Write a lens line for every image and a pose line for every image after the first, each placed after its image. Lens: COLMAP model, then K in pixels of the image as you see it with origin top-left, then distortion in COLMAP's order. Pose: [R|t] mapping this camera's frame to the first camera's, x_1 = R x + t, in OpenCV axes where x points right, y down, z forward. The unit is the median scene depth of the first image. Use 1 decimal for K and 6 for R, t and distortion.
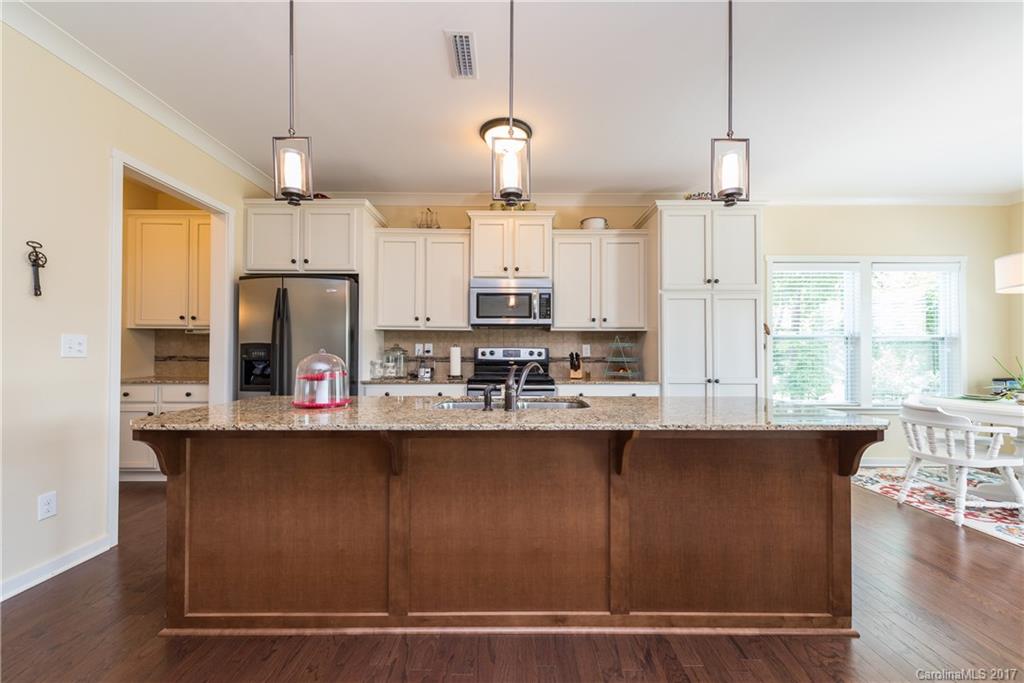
lens RADIAL K [[402.4, 0, 519.1], [0, 402.4, 345.1], [0, 0, 1]] dist [0.000517, -0.000004]
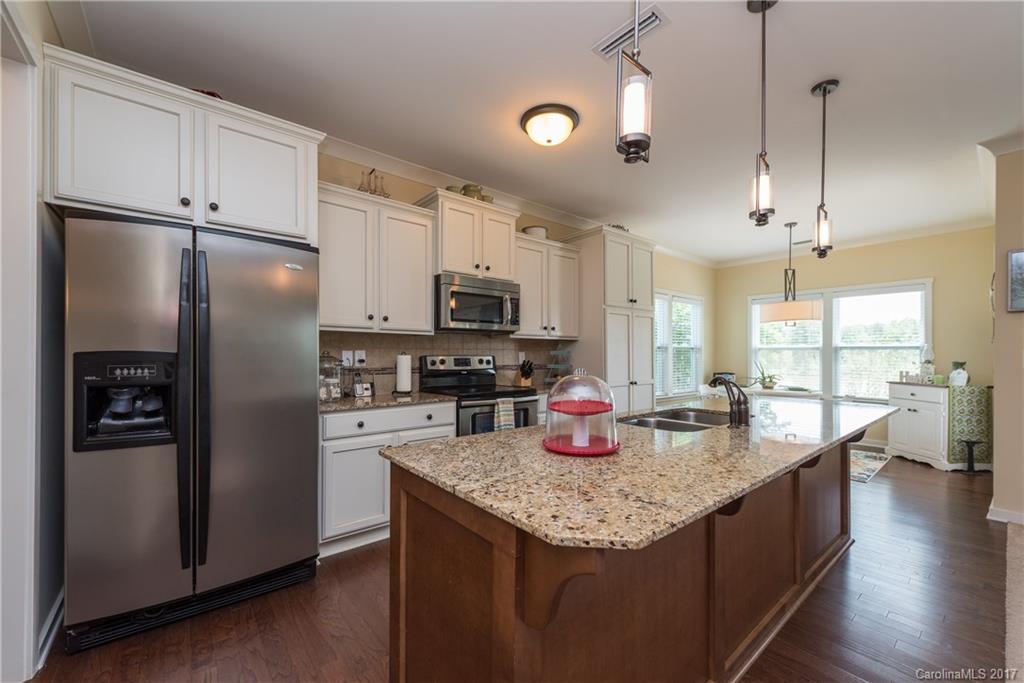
lens RADIAL K [[402.4, 0, 519.1], [0, 402.4, 345.1], [0, 0, 1]] dist [0.000517, -0.000004]
pose [[0.768383, 0.011790, 0.639881, -0.497580], [-0.013160, 0.999910, -0.002621, -0.015779], [-0.639855, -0.006407, 0.768469, 0.254545]]
